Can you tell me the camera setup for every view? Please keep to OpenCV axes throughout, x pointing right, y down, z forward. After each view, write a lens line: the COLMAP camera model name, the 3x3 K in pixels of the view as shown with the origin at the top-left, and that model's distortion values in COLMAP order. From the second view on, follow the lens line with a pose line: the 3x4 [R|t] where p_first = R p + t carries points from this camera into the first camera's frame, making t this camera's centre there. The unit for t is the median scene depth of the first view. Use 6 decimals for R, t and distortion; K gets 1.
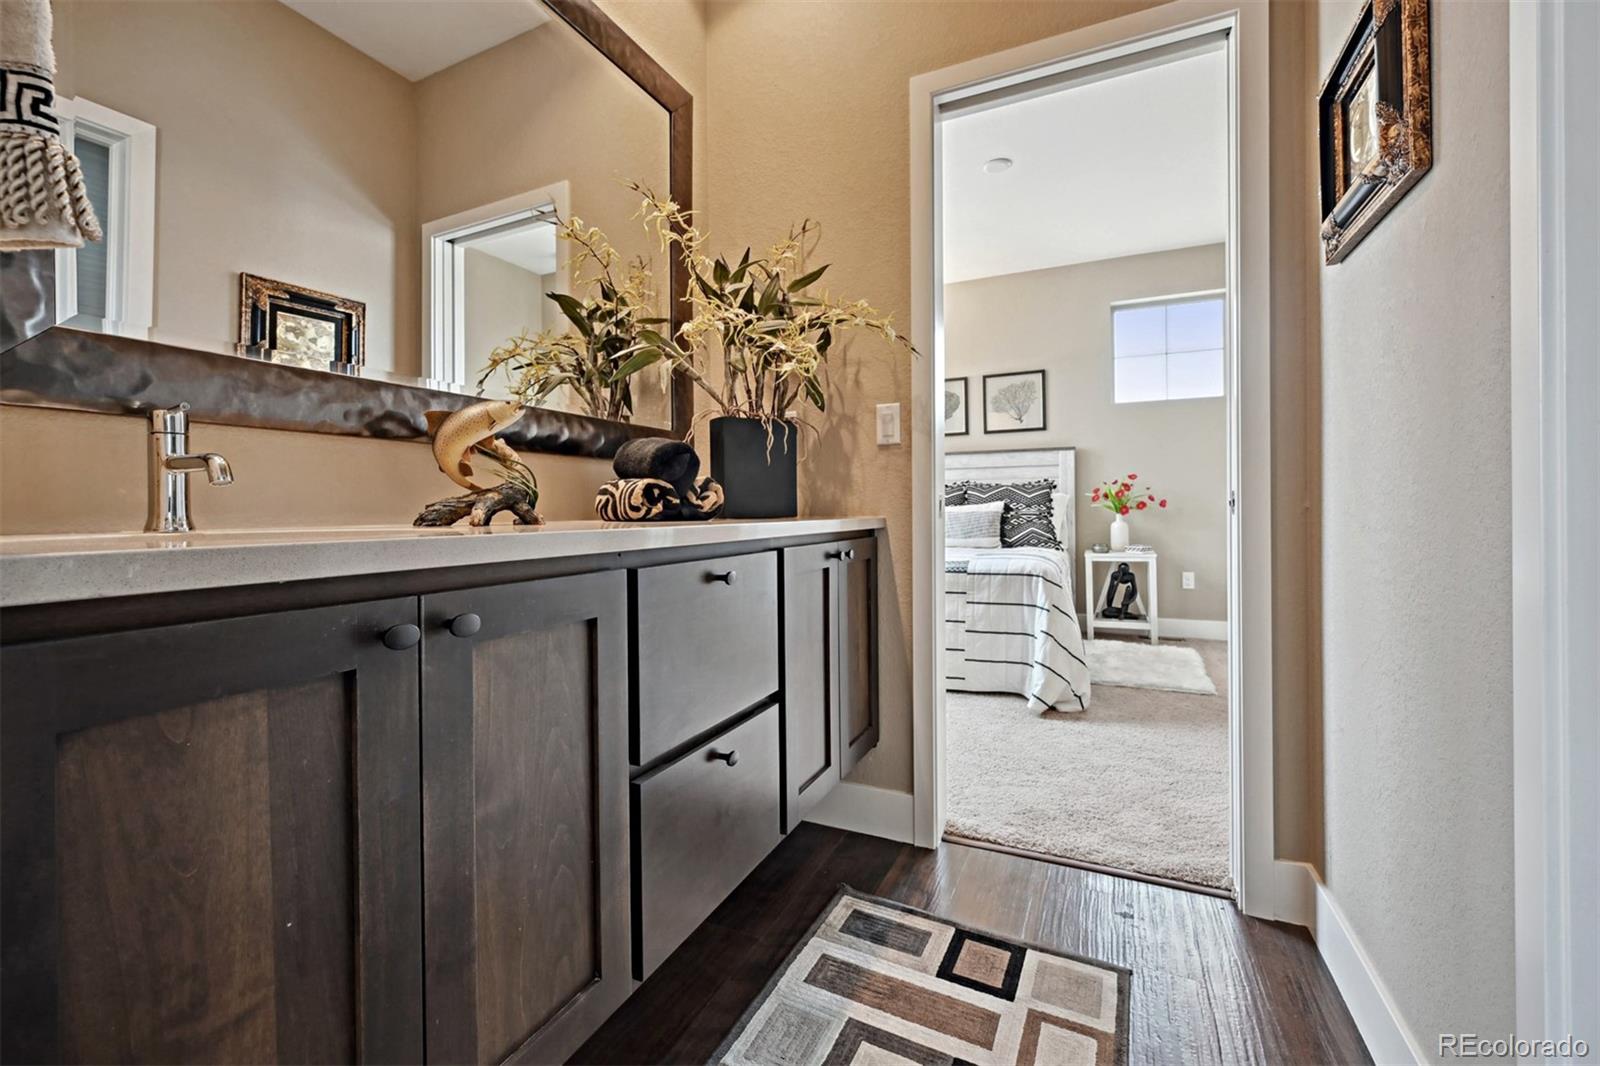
lens RADIAL K [[646.7, 0, 807.7], [0, 646.7, 506.1], [0, 0, 1]] dist [0.012254, 0.000076]
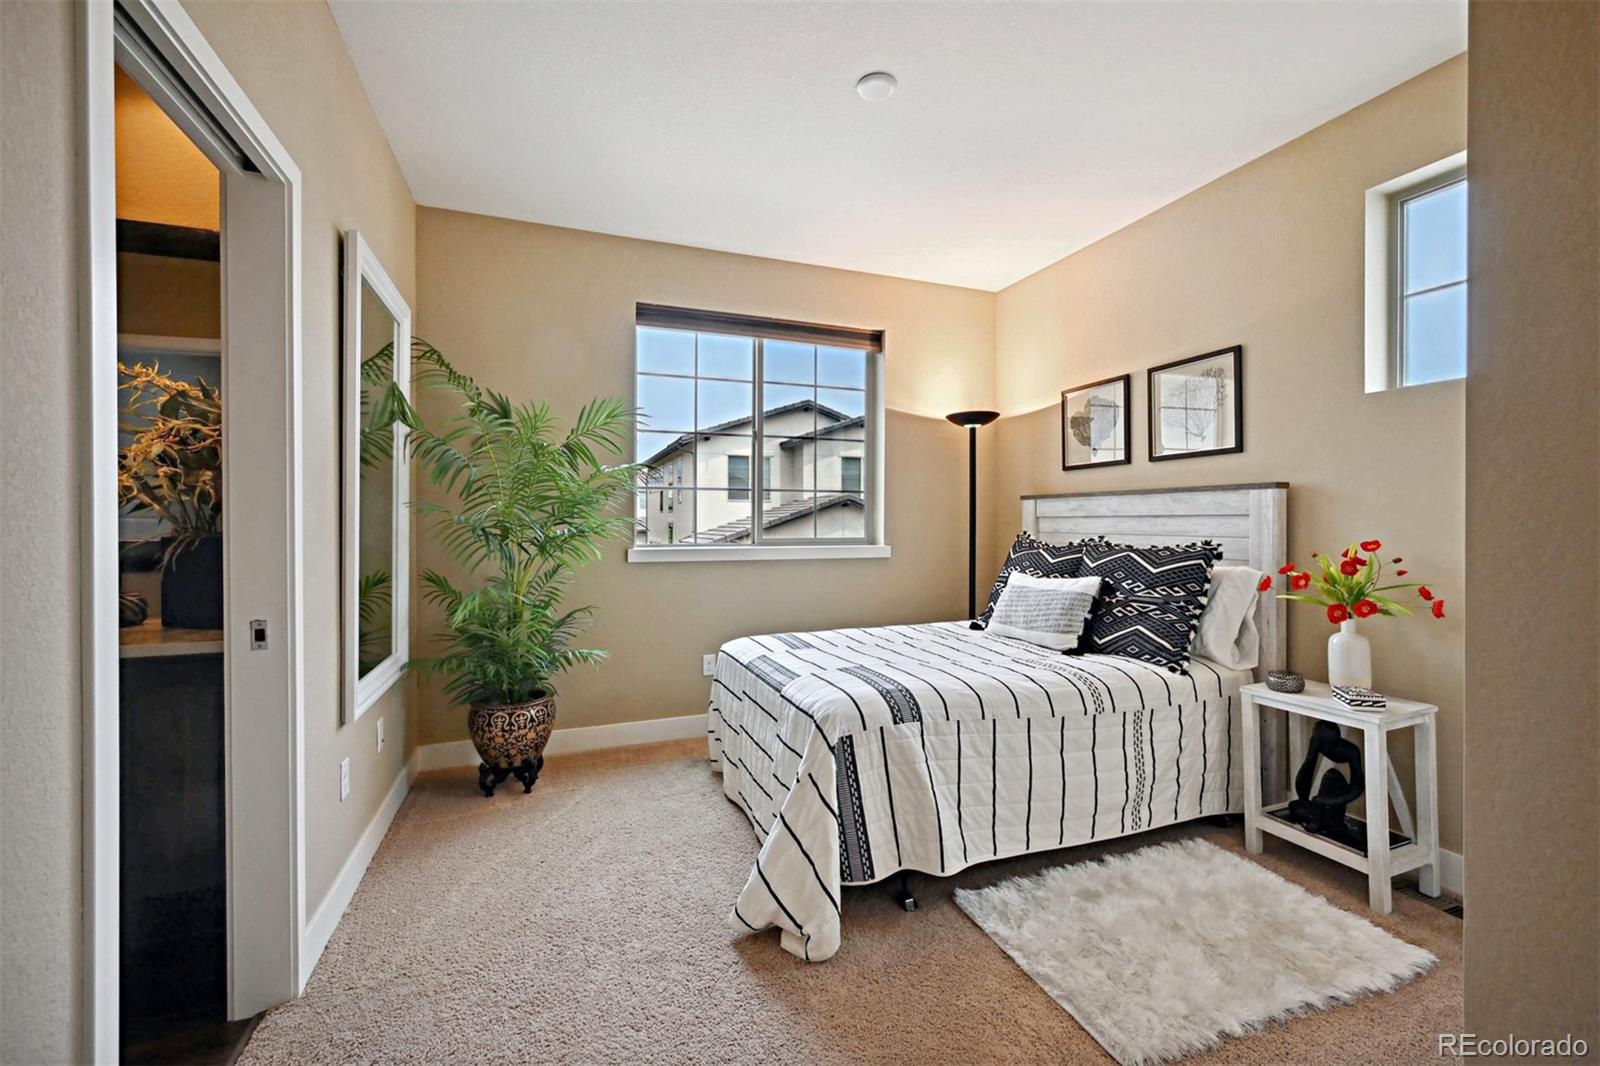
lens RADIAL K [[646.7, 0, 795.9], [0, 646.7, 521.8], [0, 0, 1]] dist [0.012254, 0.000076]
pose [[0.716036, 0.009321, -0.698001, 0.518540], [-0.005350, 0.999955, 0.007865, -0.062621], [0.698043, -0.001897, 0.716054, 0.343082]]
